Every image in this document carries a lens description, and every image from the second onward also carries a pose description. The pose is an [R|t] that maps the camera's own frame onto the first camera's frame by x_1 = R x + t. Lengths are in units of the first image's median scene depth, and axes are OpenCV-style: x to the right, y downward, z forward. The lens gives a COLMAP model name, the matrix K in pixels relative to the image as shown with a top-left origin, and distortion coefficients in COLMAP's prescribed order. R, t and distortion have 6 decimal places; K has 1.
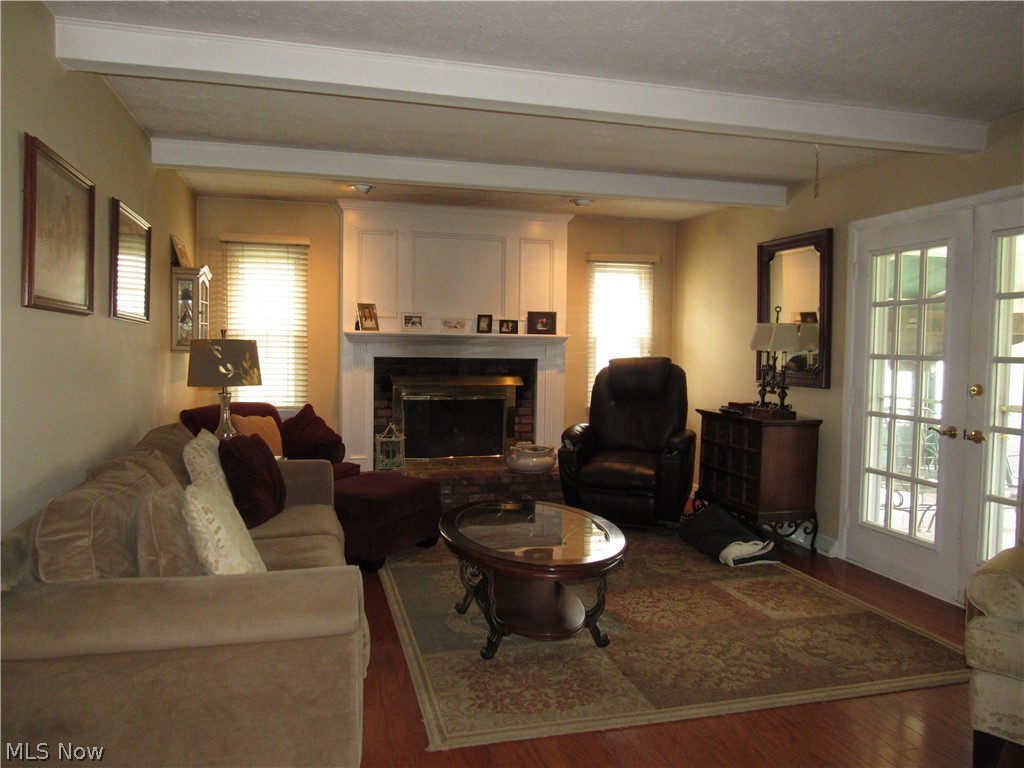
lens RADIAL K [[780.3, 0, 512.0], [0, 780.3, 384.0], [0, 0, 1]] dist [-0.008375, -0.000606]
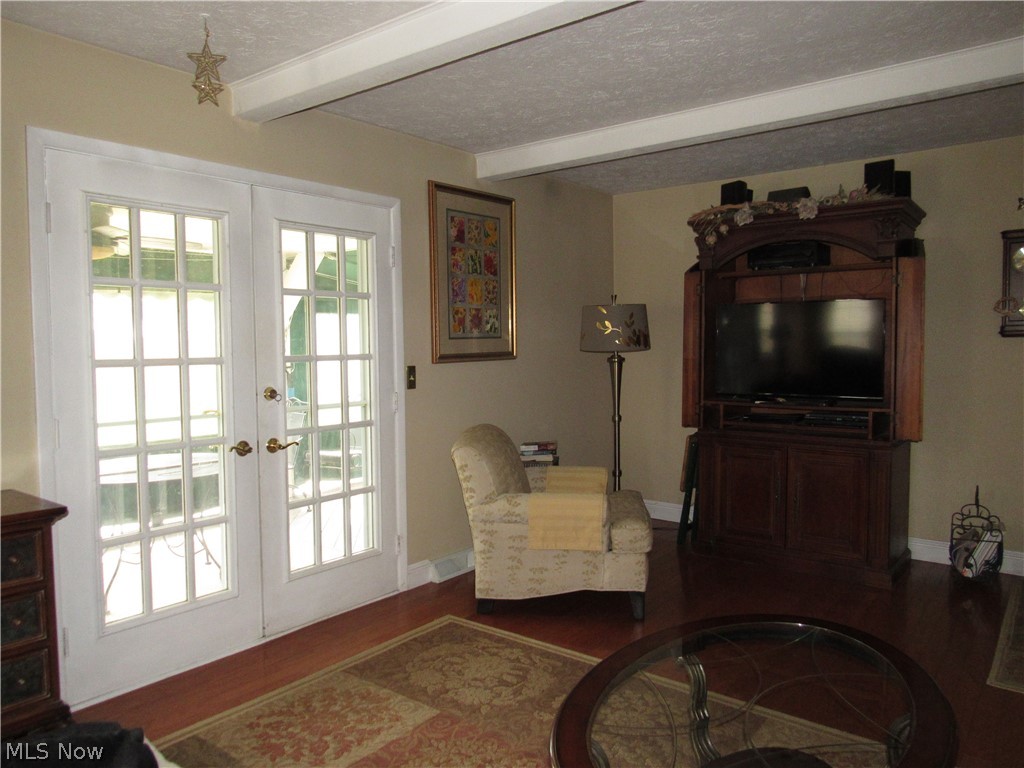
lens RADIAL K [[729.9, 0, 512.0], [0, 729.9, 384.0], [0, 0, 1]] dist [-0.001268, 0.000423]
pose [[-0.596311, -0.052392, 0.801042, -0.153755], [0.042453, 0.994413, 0.096642, -0.046694], [-0.801630, 0.091635, -0.590756, 0.815708]]
